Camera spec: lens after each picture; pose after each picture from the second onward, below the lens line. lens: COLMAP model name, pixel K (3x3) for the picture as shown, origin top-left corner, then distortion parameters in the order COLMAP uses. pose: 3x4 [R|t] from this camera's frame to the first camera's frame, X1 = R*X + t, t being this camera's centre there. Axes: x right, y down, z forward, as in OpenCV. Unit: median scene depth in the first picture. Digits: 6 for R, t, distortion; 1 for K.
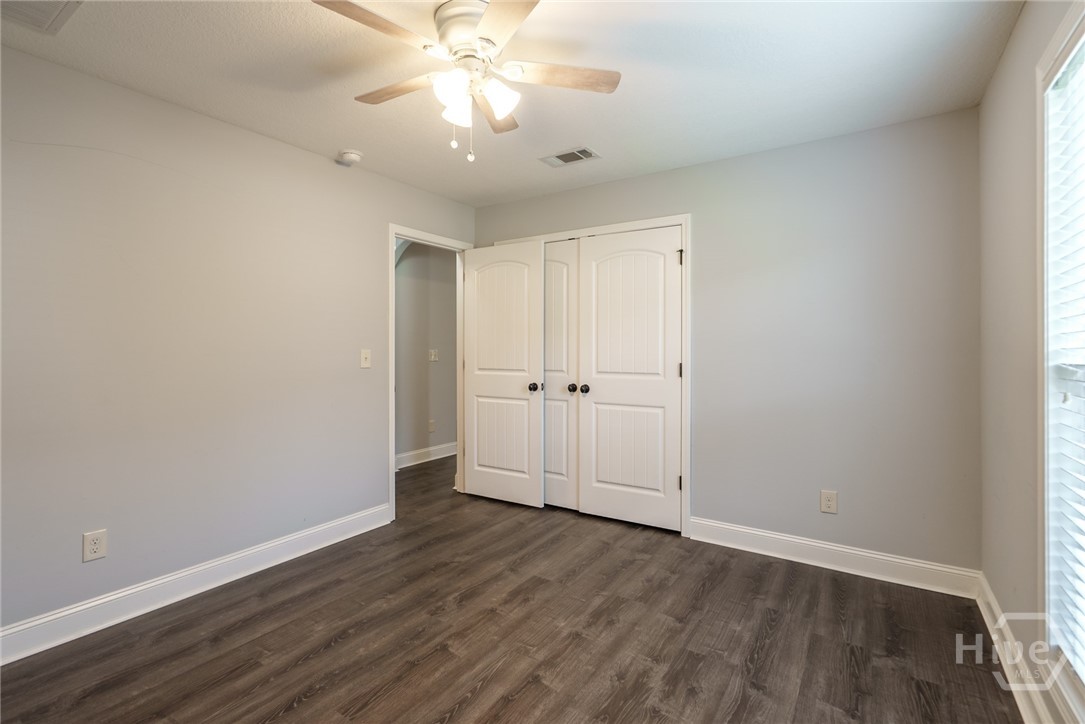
lens RADIAL K [[502.4, 0, 540.5], [0, 502.4, 343.4], [0, 0, 1]] dist [-0.002475, -0.000022]
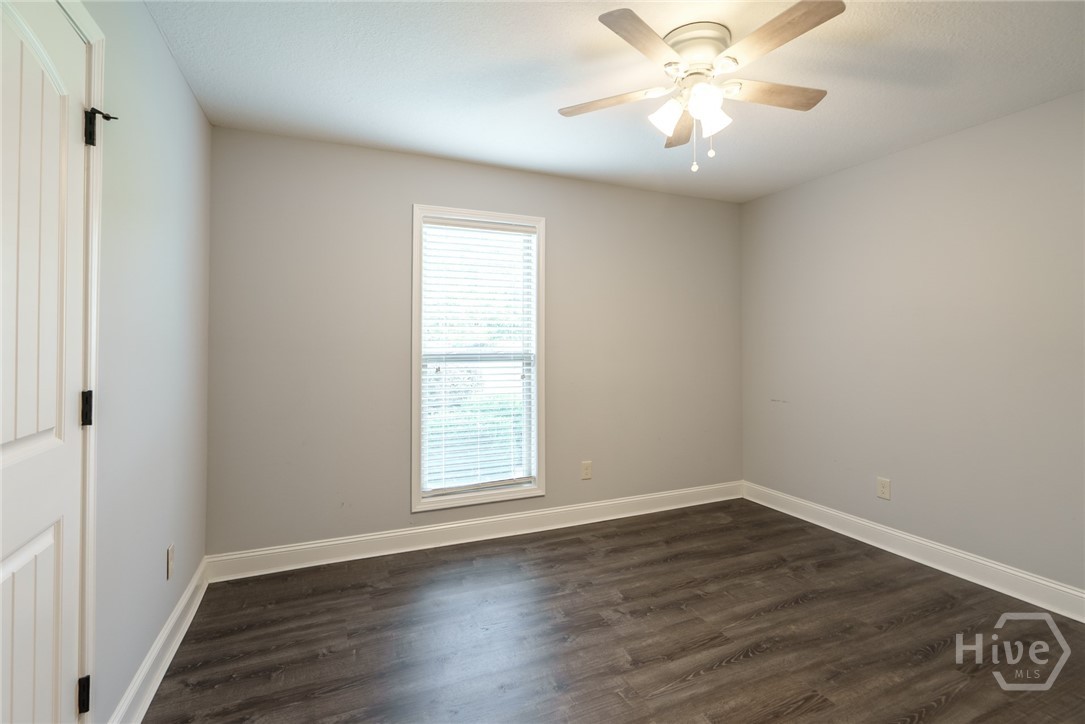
lens RADIAL K [[502.4, 0, 540.5], [0, 502.4, 343.4], [0, 0, 1]] dist [-0.002475, -0.000022]
pose [[-0.838750, 0.003727, 0.544504, -0.402652], [-0.004141, 0.999904, -0.013223, 0.007560], [-0.544501, -0.013346, -0.838654, 1.919493]]
